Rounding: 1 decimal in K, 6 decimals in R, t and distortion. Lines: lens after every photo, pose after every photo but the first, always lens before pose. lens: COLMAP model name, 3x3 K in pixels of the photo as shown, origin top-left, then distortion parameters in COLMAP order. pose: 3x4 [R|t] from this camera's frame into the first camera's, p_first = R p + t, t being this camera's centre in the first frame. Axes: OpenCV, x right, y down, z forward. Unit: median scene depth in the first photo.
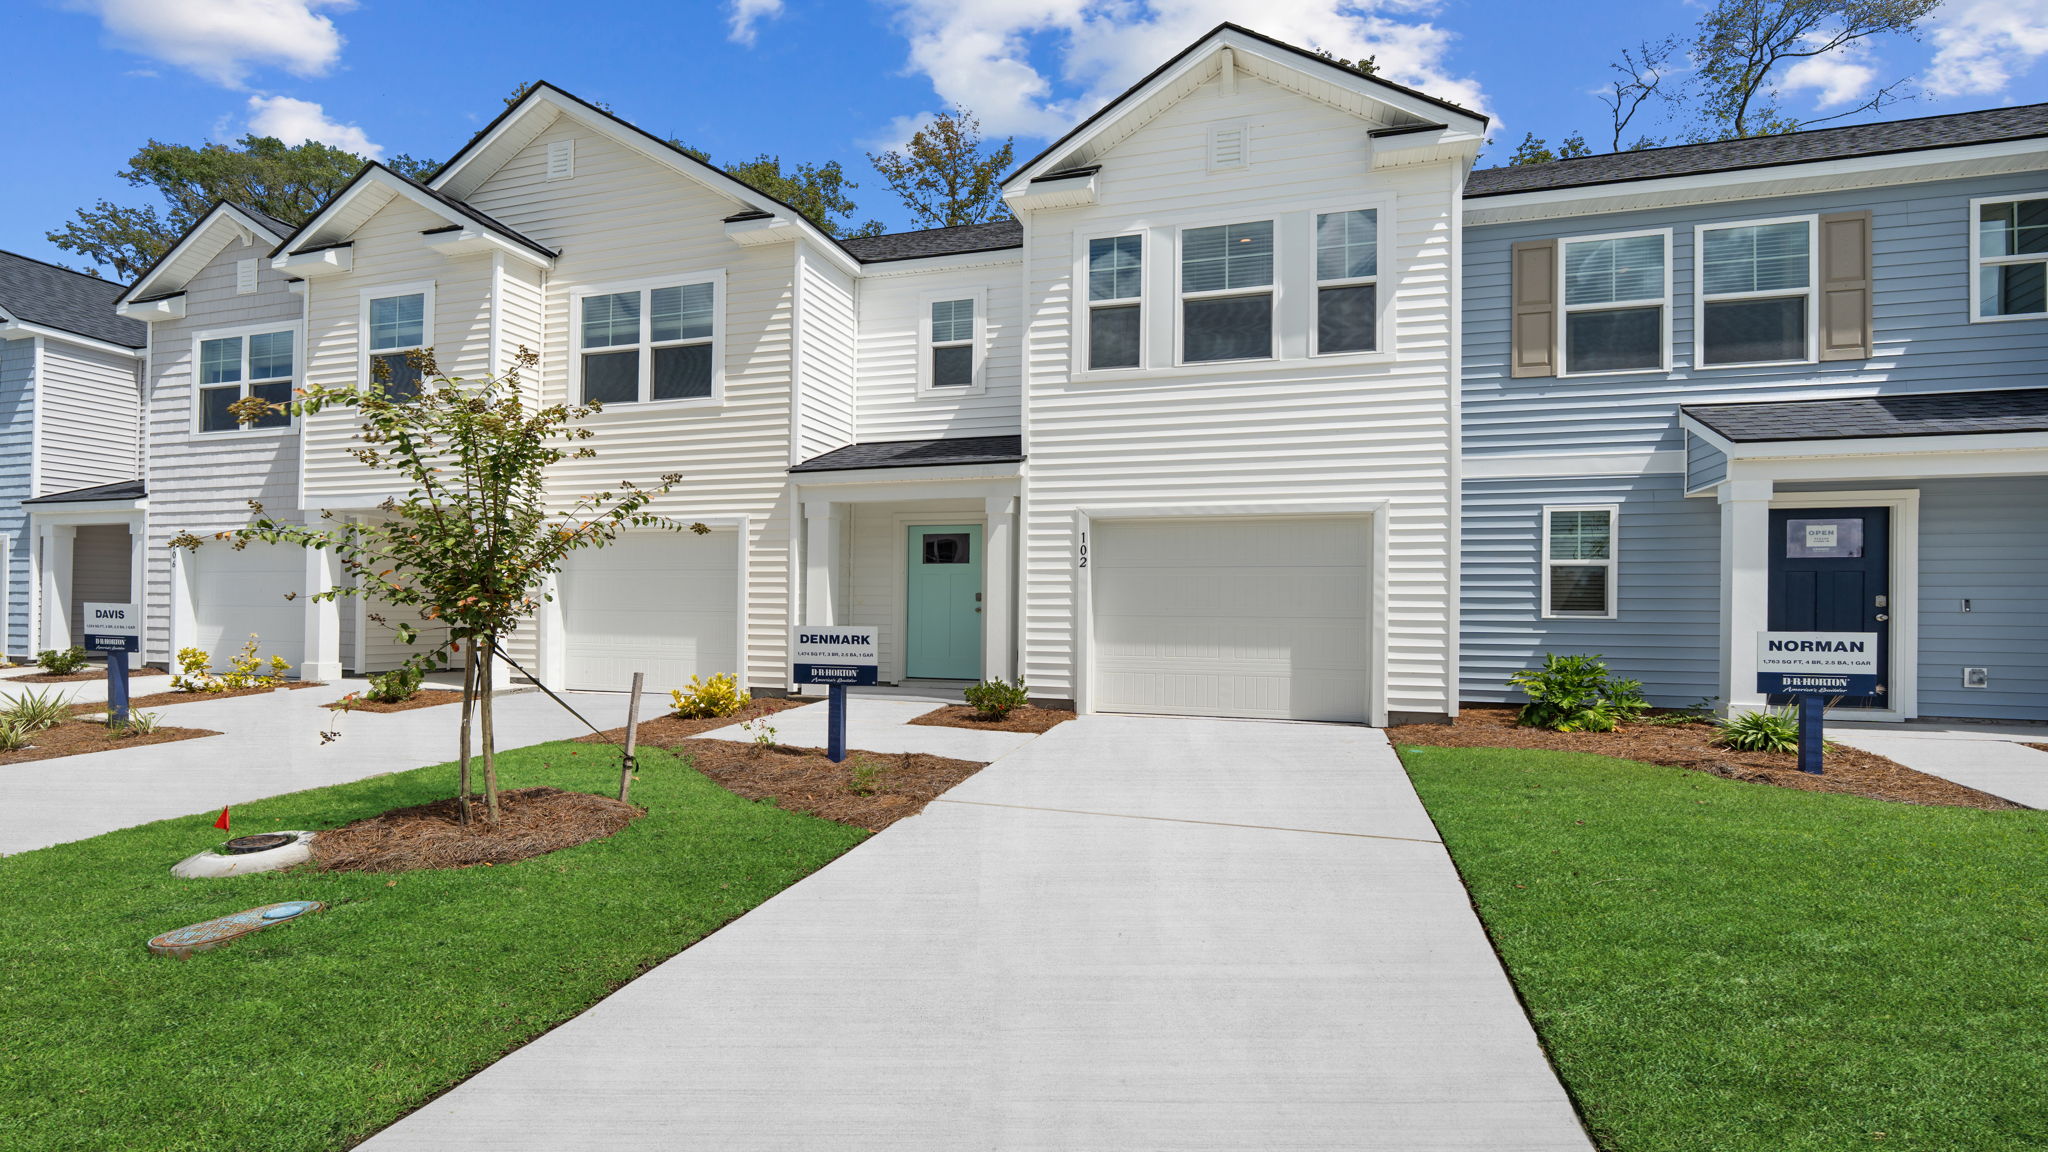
lens RADIAL K [[909.7, 0, 1024.0], [0, 909.7, 576.0], [0, 0, 1]] dist [-0.003544, 0.000230]
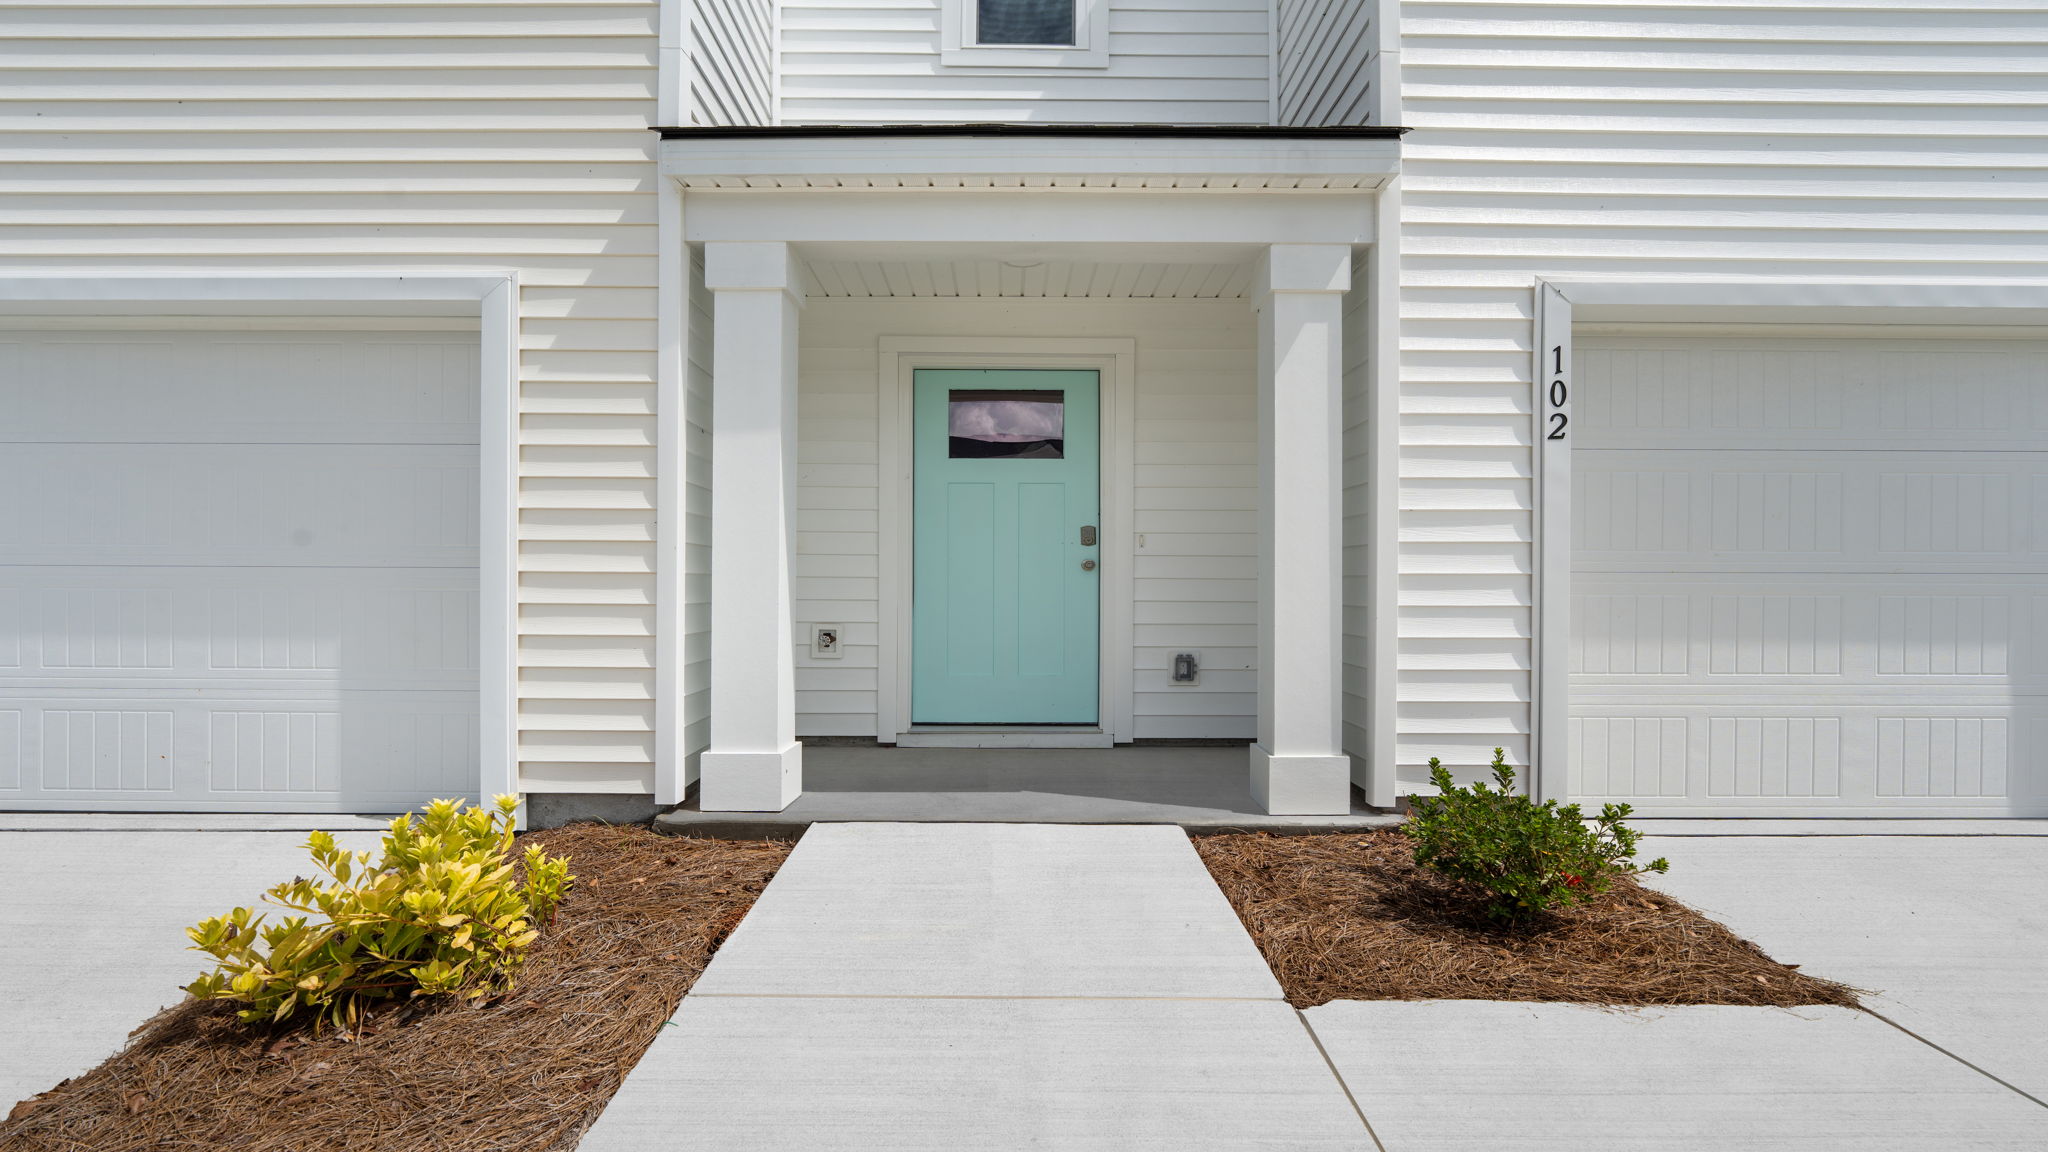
lens RADIAL K [[909.7, 0, 1024.0], [0, 909.7, 576.0], [0, 0, 1]] dist [-0.003544, 0.000230]
pose [[0.953499, -0.001599, 0.301391, -0.231572], [-0.006081, 0.999680, 0.024542, 0.034556], [-0.301334, -0.025233, 0.953185, 0.643129]]
